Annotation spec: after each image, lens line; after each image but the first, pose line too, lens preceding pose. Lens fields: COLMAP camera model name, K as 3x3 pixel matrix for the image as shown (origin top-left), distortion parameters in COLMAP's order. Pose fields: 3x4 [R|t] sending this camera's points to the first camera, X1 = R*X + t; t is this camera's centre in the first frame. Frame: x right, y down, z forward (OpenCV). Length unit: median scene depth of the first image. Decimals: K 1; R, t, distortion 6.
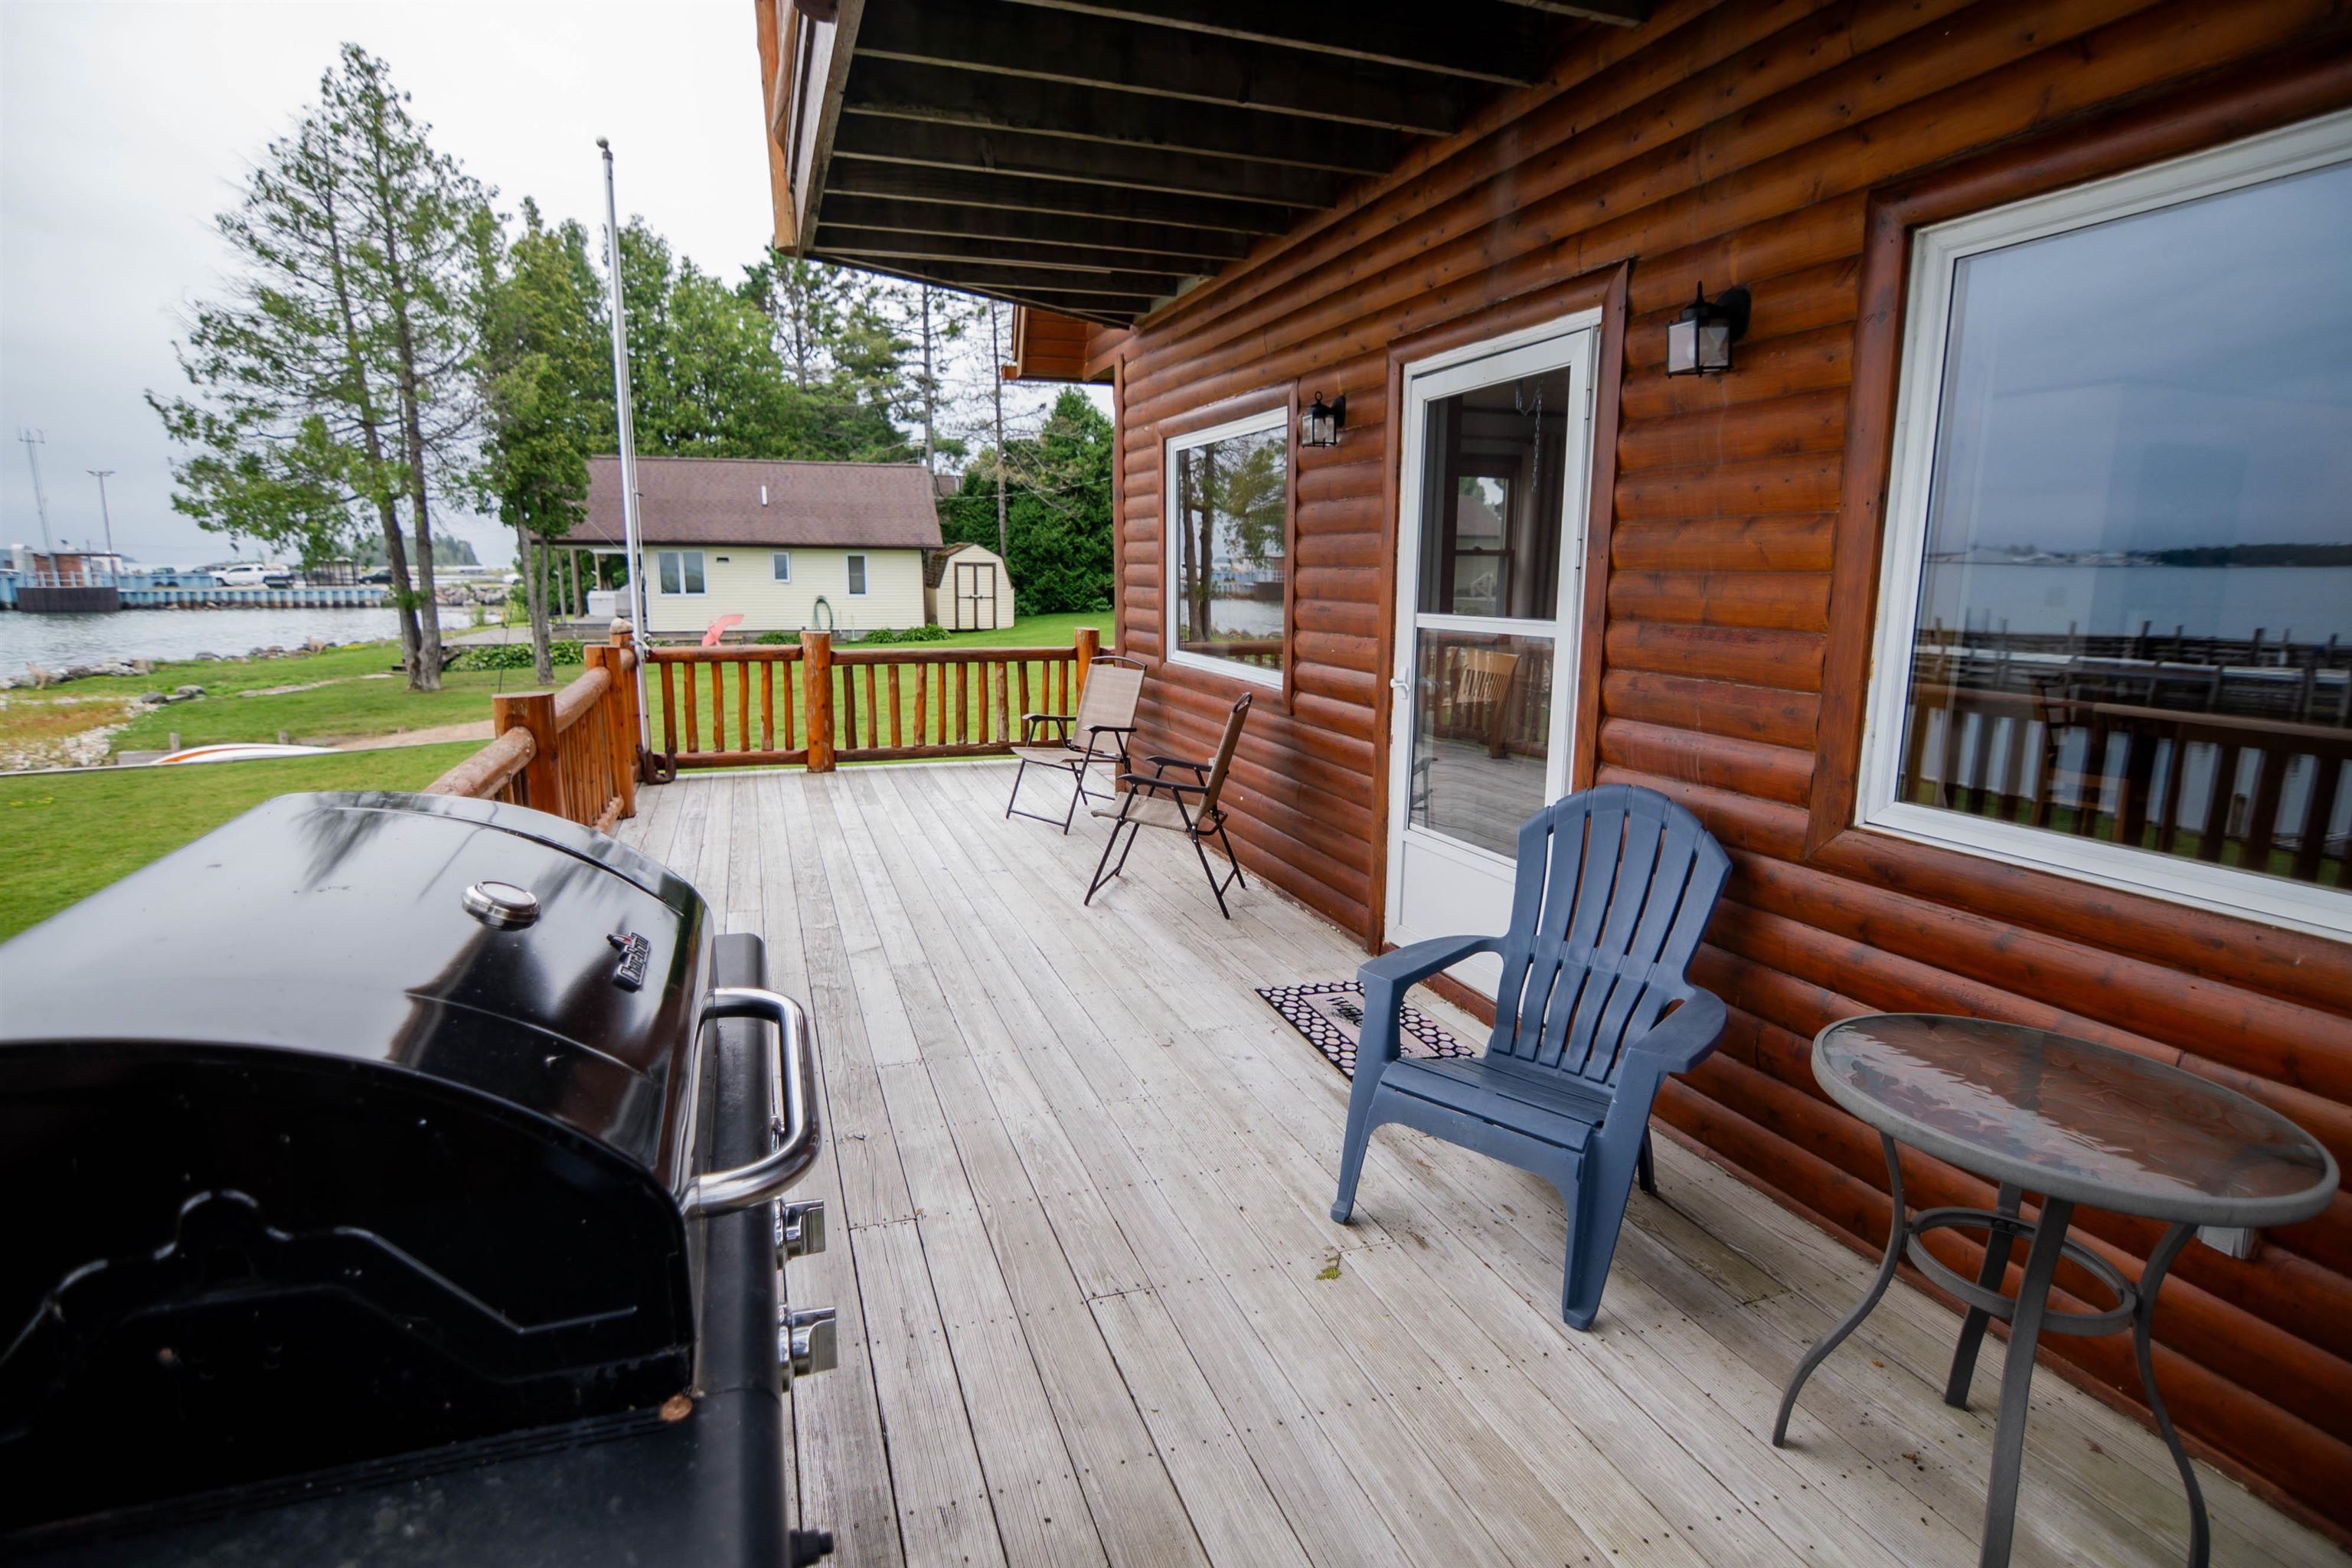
lens RADIAL K [[1129.9, 0, 1167.9], [0, 1129.9, 794.9], [0, 0, 1]] dist [-0.028139, 0.008702]
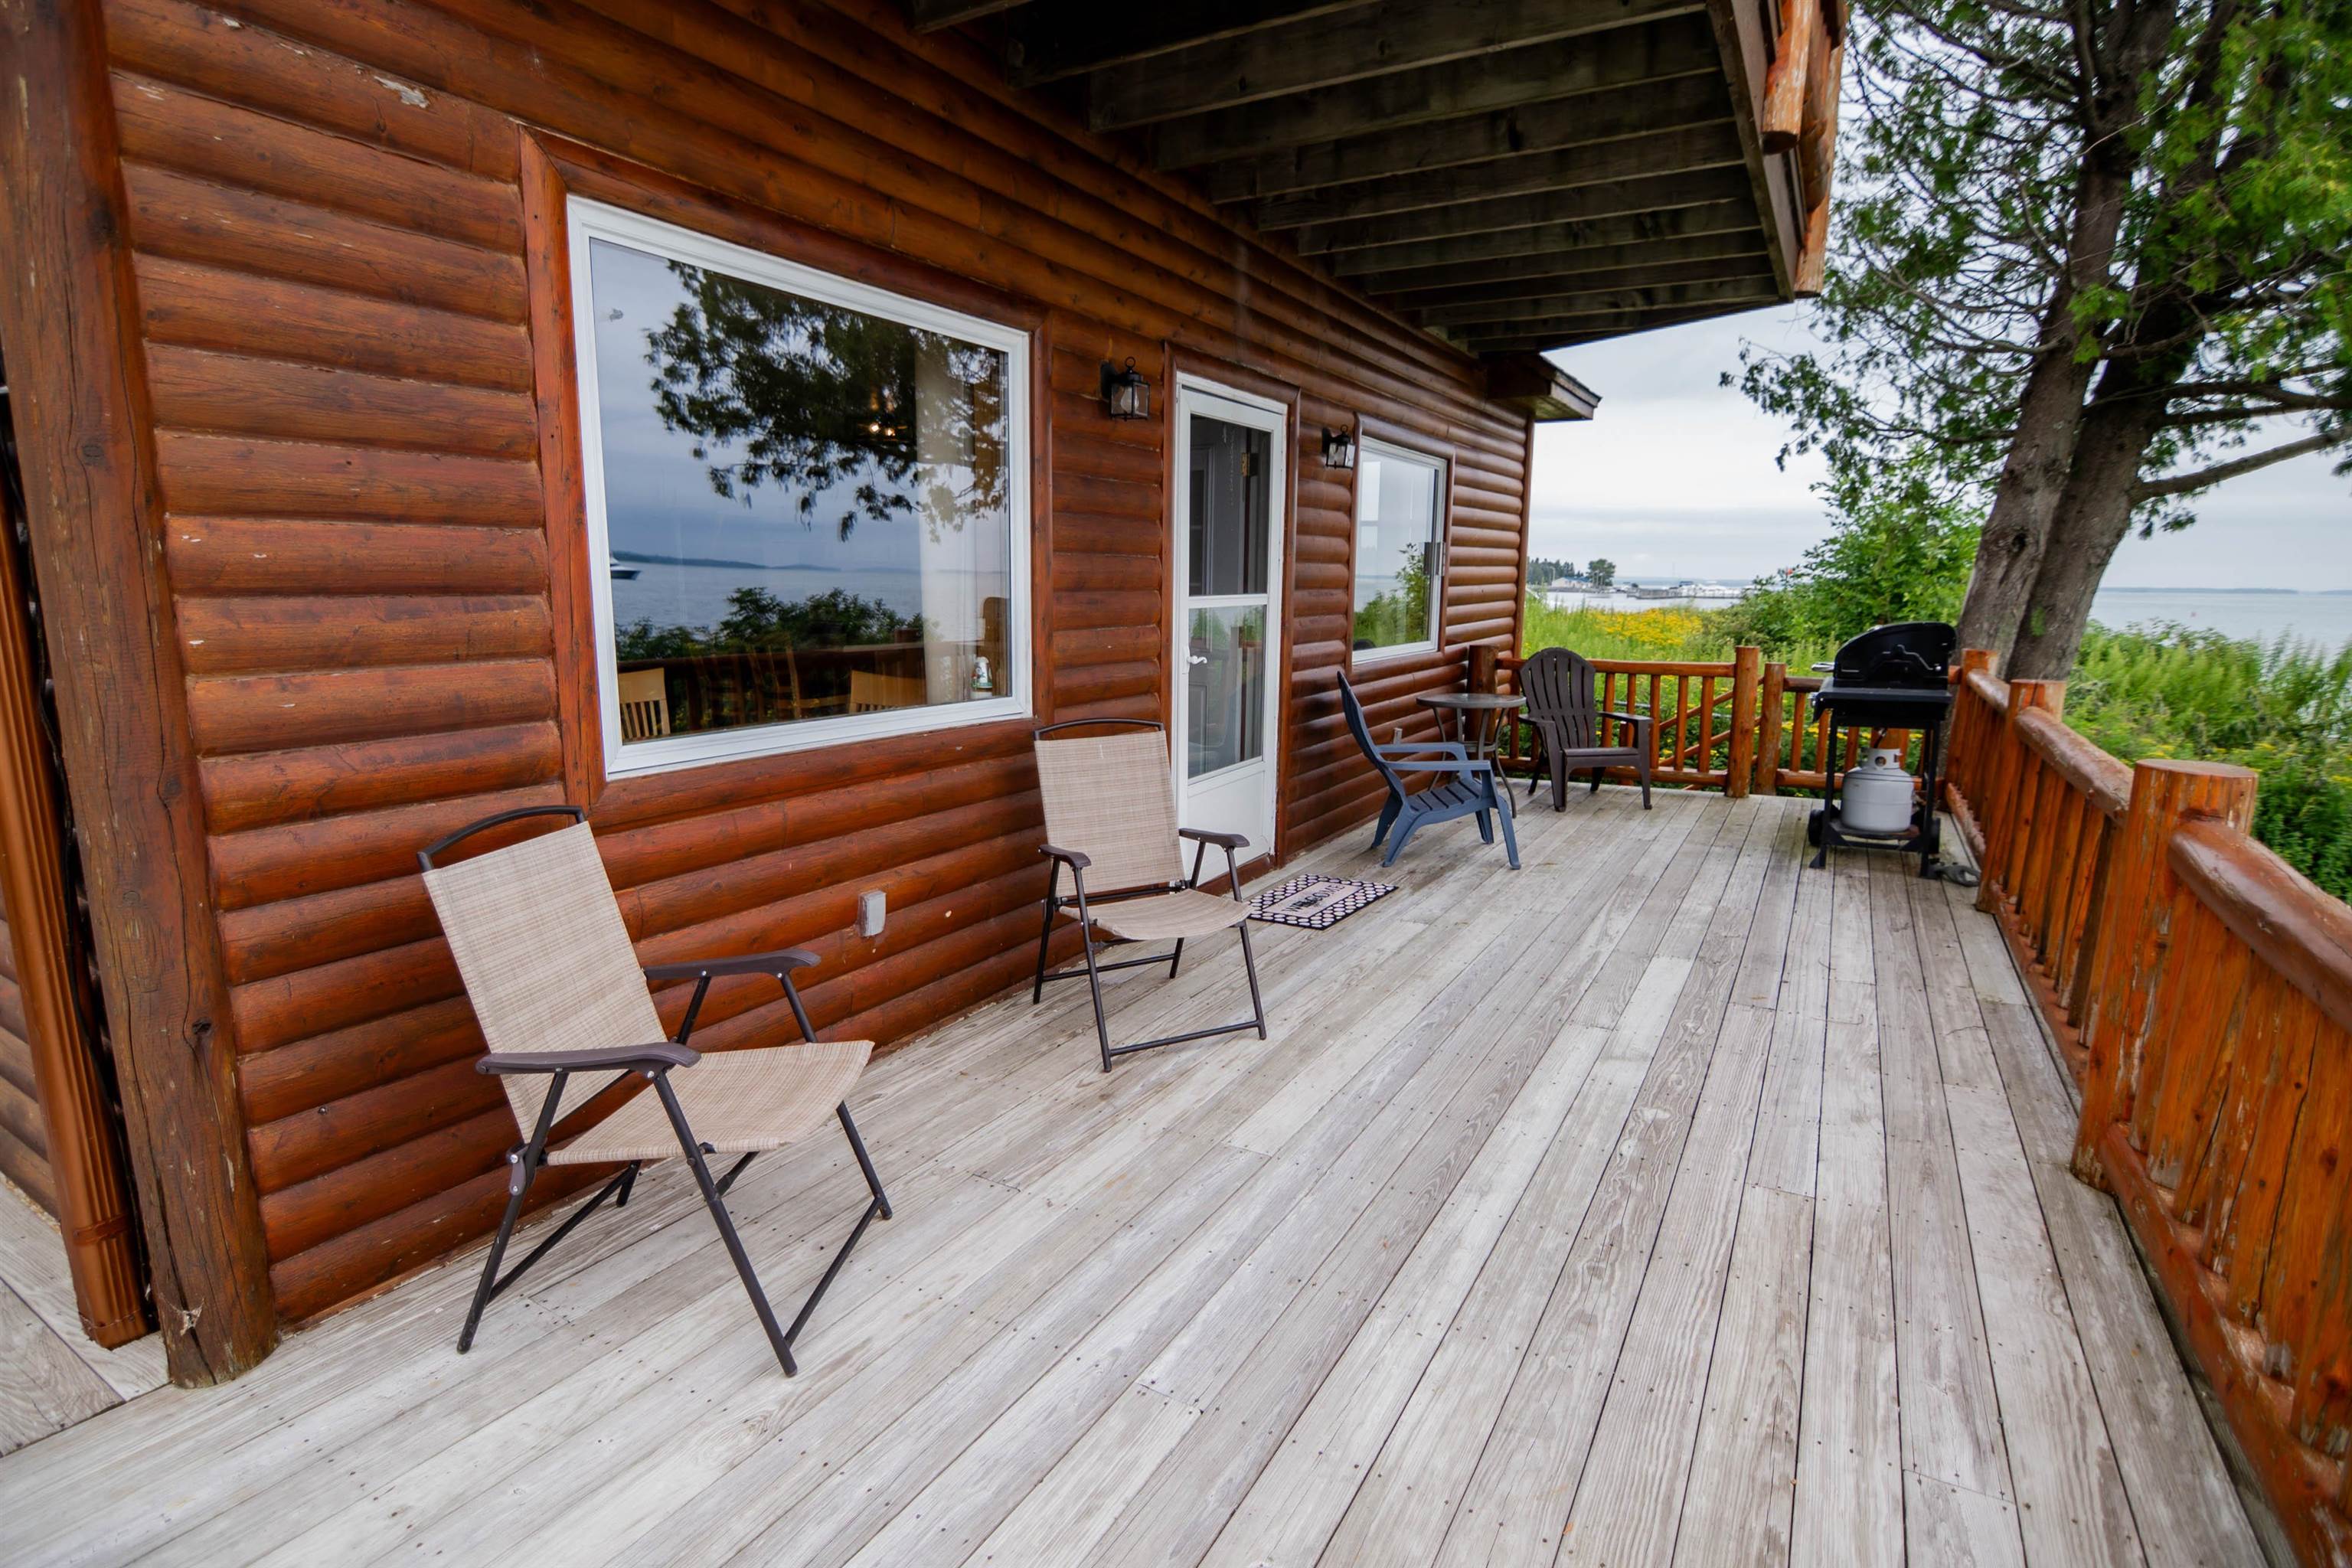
lens RADIAL K [[1129.9, 0, 1176.4], [0, 1129.9, 760.6], [0, 0, 1]] dist [-0.028139, 0.008702]
pose [[-0.630904, -0.151442, 0.760937, -0.705317], [0.129999, 0.946266, 0.296110, -0.364270], [-0.764893, 0.285738, -0.577316, 1.813688]]
